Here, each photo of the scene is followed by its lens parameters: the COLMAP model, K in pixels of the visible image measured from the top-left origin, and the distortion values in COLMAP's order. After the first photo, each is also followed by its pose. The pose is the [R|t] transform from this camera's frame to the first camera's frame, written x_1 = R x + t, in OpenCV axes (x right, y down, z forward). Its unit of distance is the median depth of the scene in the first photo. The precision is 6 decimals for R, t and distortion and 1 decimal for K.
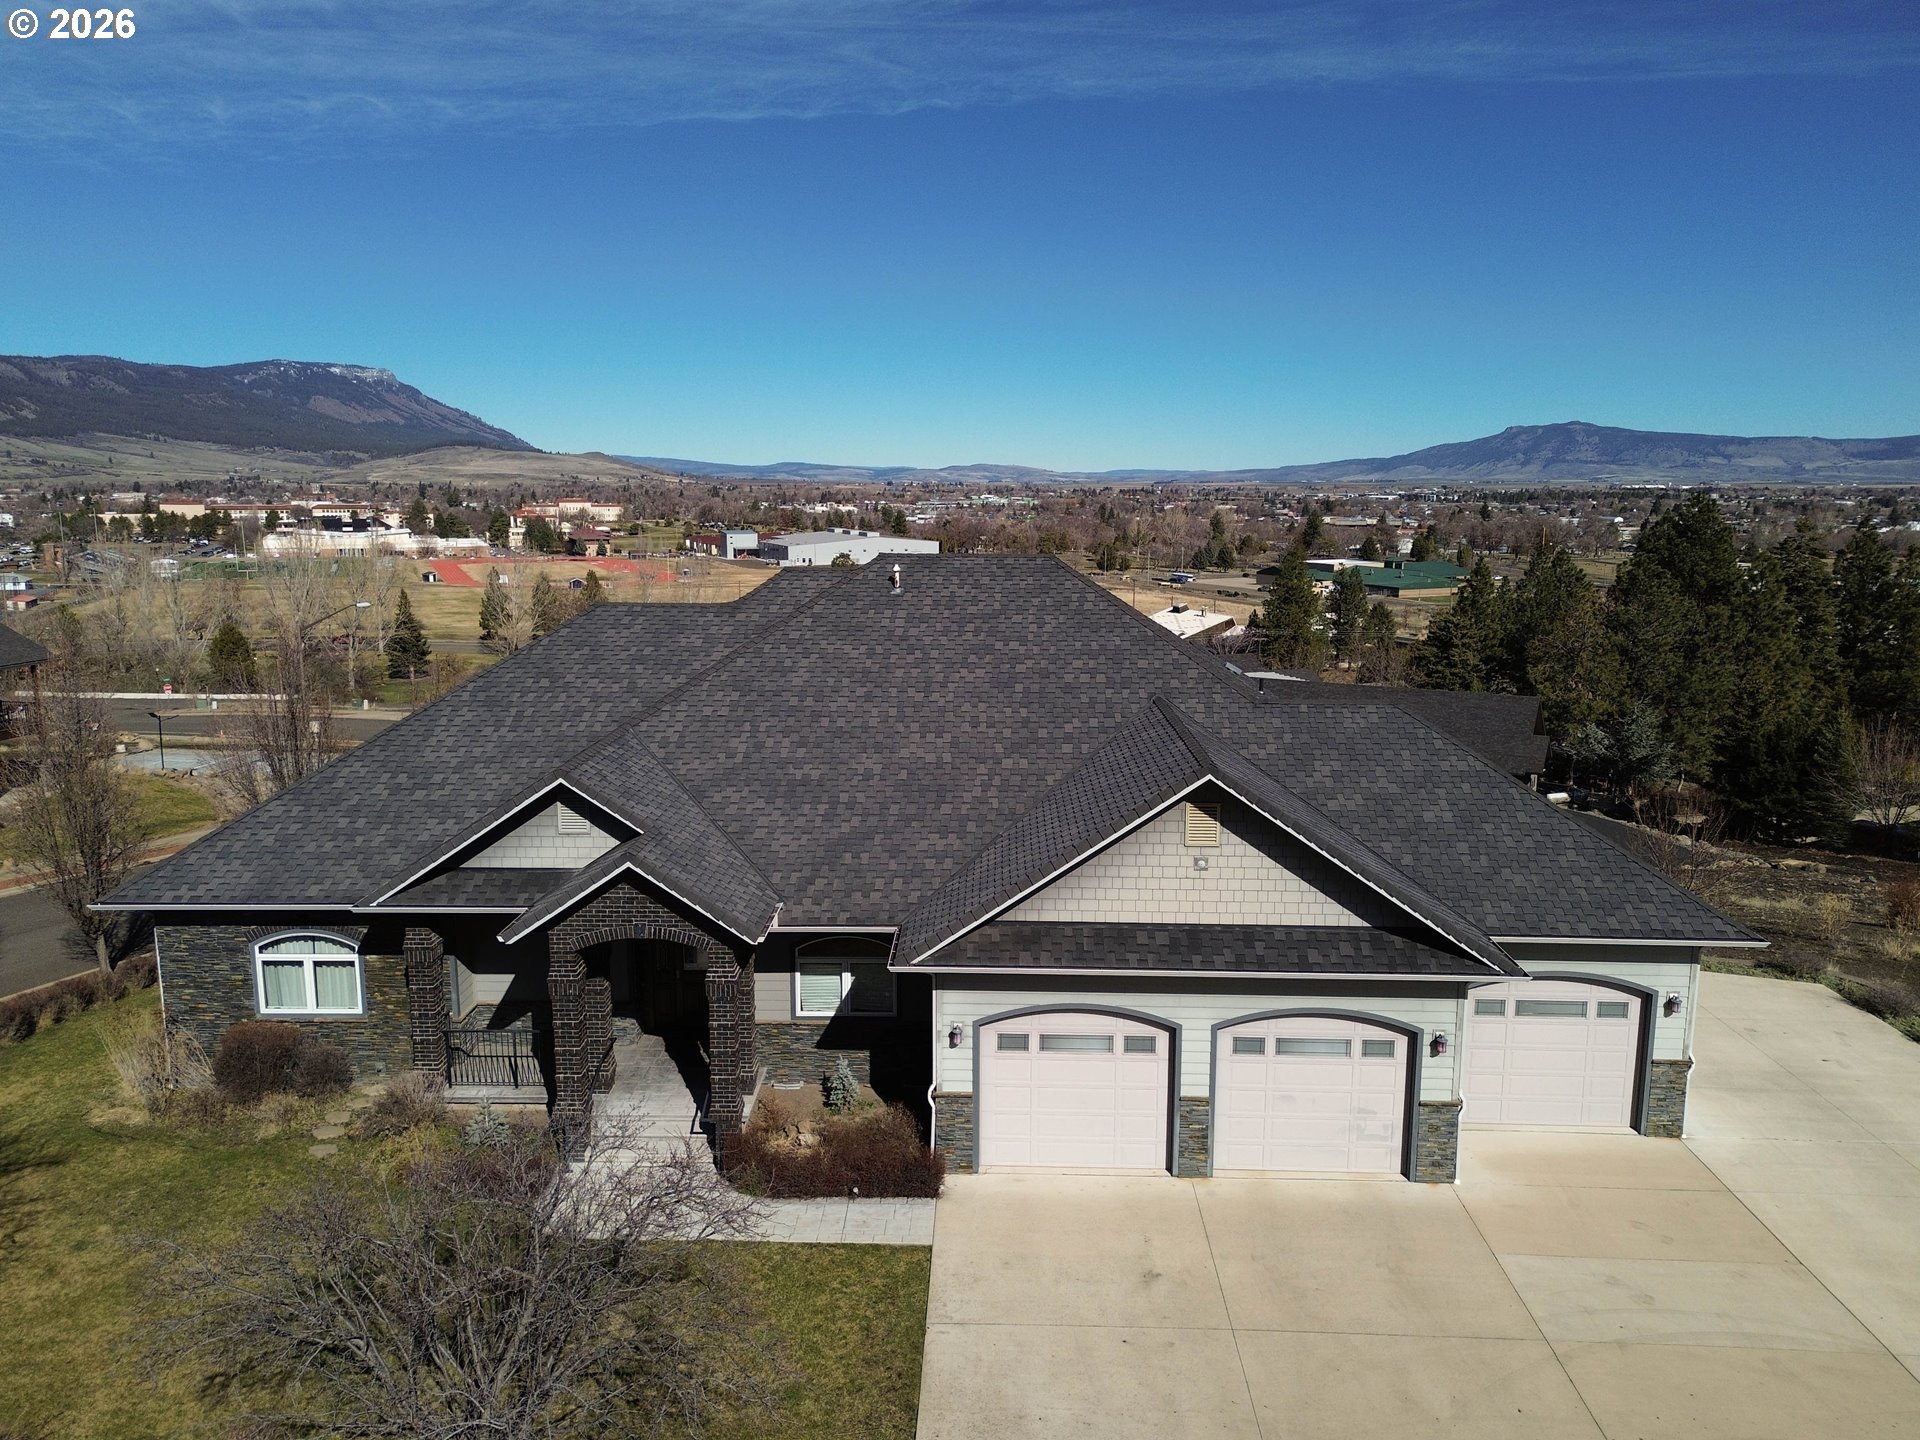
lens RADIAL K [[1317.6, 0, 960.0], [0, 1317.6, 720.0], [0, 0, 1]] dist [0.003780, -0.000241]
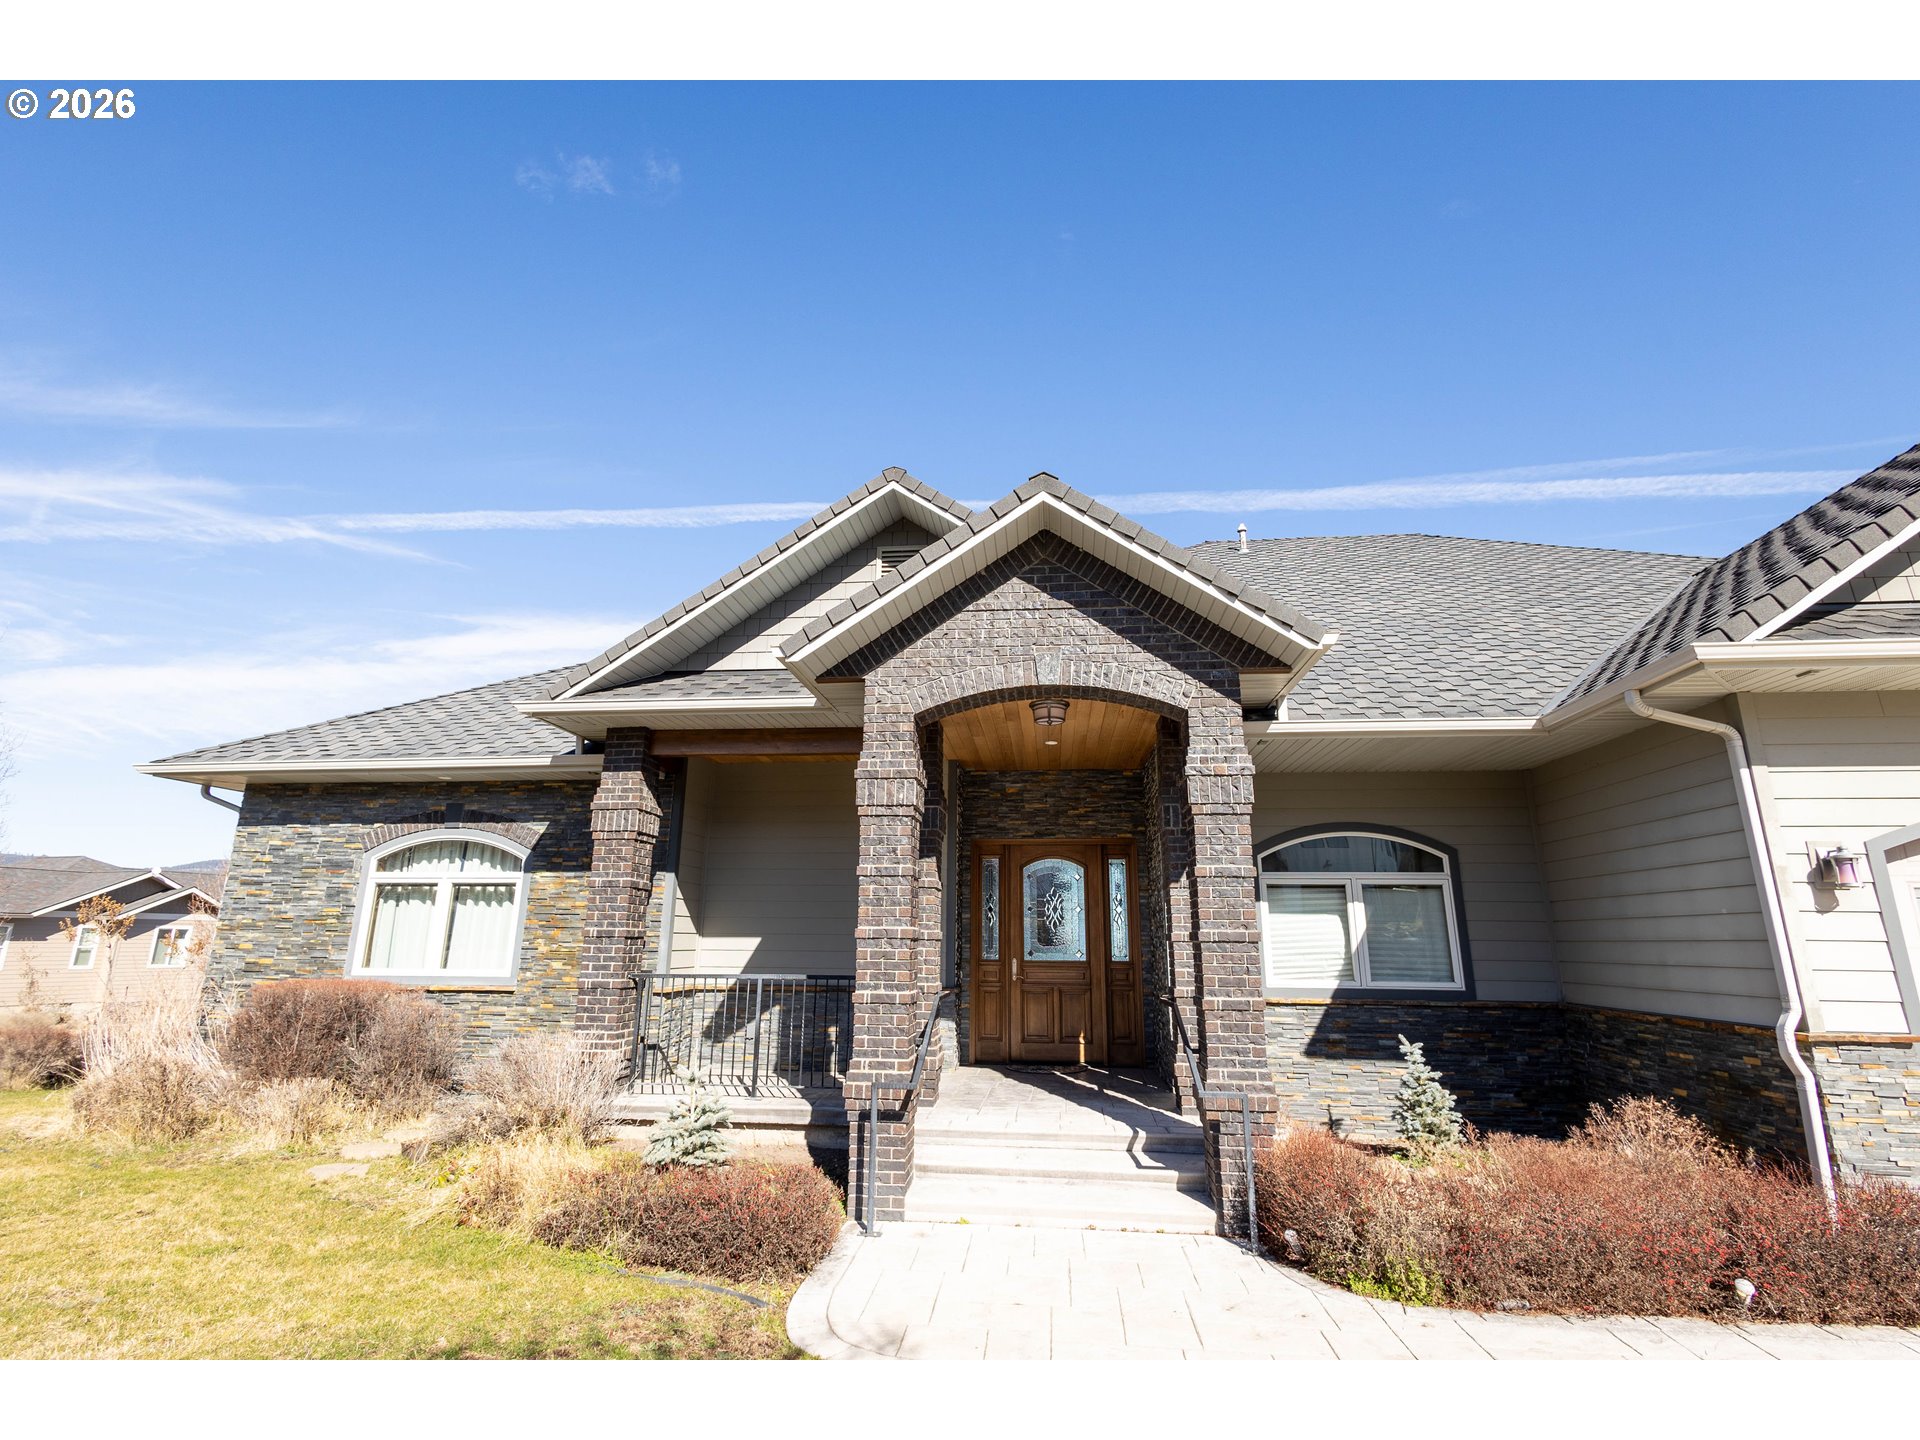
lens RADIAL K [[874.9, 0, 960.0], [0, 874.9, 720.0], [0, 0, 1]] dist [0.000801, -0.000107]
pose [[0.995559, -0.014595, -0.092999, -0.214441], [-0.023605, 0.917643, -0.396705, 0.269834], [0.091129, 0.397139, 0.913223, 0.616588]]
